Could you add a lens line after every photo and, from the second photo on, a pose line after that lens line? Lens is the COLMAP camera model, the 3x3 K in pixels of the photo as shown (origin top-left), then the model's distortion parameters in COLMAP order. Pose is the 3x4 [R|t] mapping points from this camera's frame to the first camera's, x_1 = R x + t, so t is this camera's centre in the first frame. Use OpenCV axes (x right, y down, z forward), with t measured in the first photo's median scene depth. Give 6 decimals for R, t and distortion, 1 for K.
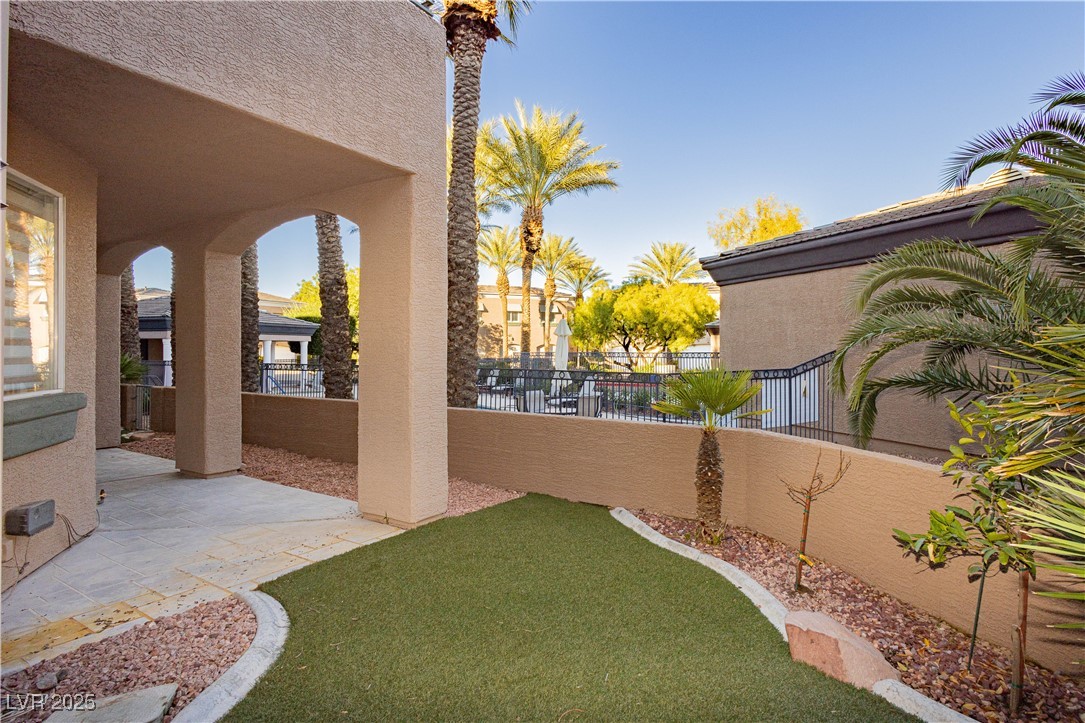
lens RADIAL K [[516.9, 0, 554.2], [0, 516.9, 357.0], [0, 0, 1]] dist [0.002317, -0.000423]
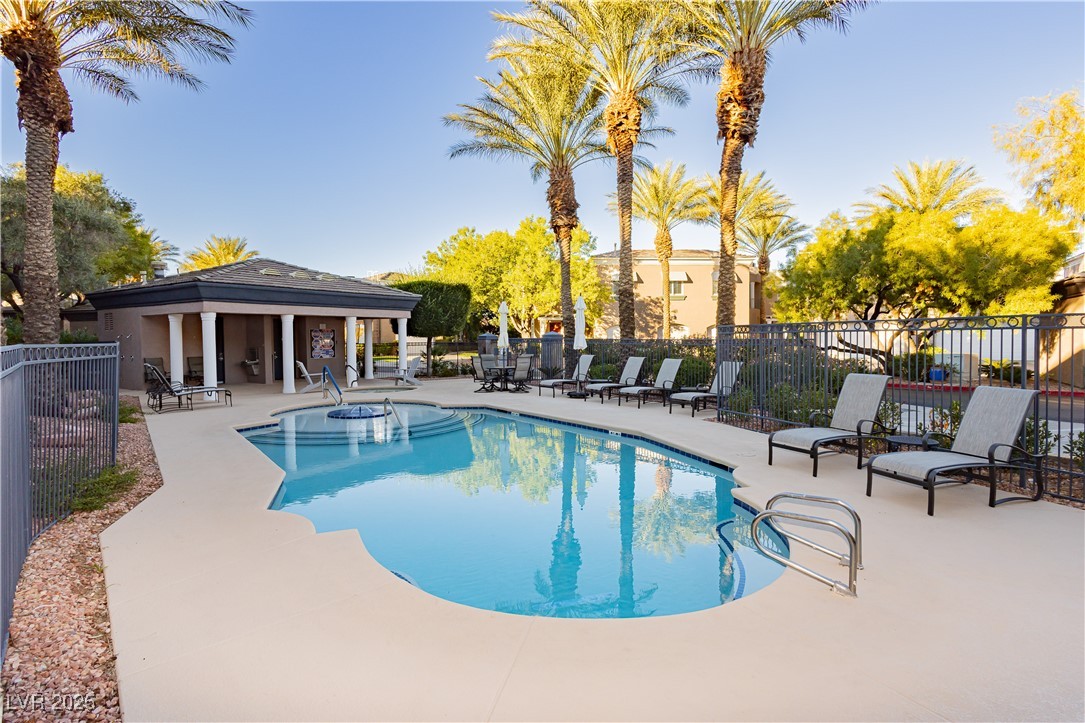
lens RADIAL K [[516.9, 0, 554.2], [0, 516.9, 357.0], [0, 0, 1]] dist [0.002317, -0.000423]
pose [[0.960402, 0.006120, -0.278551, -0.052354], [0.001255, 0.999654, 0.026290, 0.005694], [0.278615, -0.025598, 0.960062, 0.288927]]
